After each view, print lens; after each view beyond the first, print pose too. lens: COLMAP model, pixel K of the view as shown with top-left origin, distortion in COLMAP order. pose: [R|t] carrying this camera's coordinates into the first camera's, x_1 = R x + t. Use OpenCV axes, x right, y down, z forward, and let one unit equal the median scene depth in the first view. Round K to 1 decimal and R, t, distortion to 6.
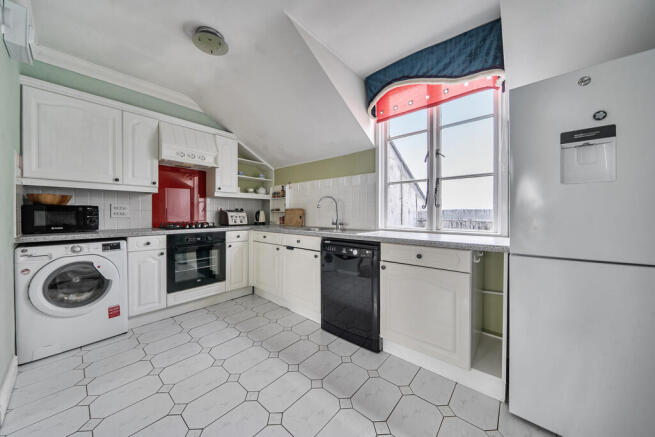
lens RADIAL K [[226.8, 0, 326.1], [0, 226.8, 215.0], [0, 0, 1]] dist [-0.000271, -0.000056]
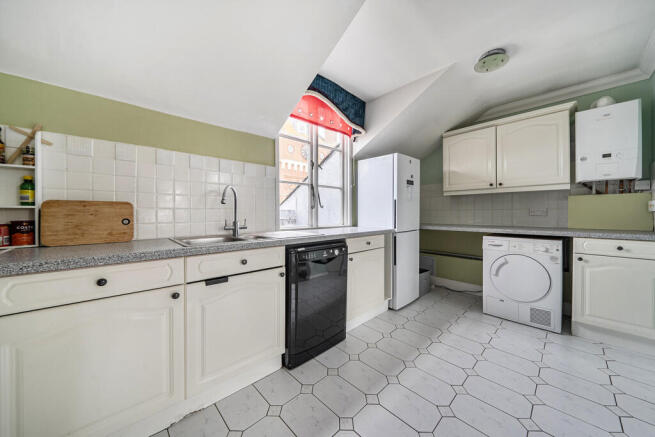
lens RADIAL K [[226.8, 0, 326.1], [0, 226.8, 215.0], [0, 0, 1]] dist [-0.000271, -0.000056]
pose [[0.102162, -0.007972, 0.994736, -0.779677], [0.008698, 0.999937, 0.007121, -0.004330], [-0.994730, 0.007925, 0.102225, 0.858041]]
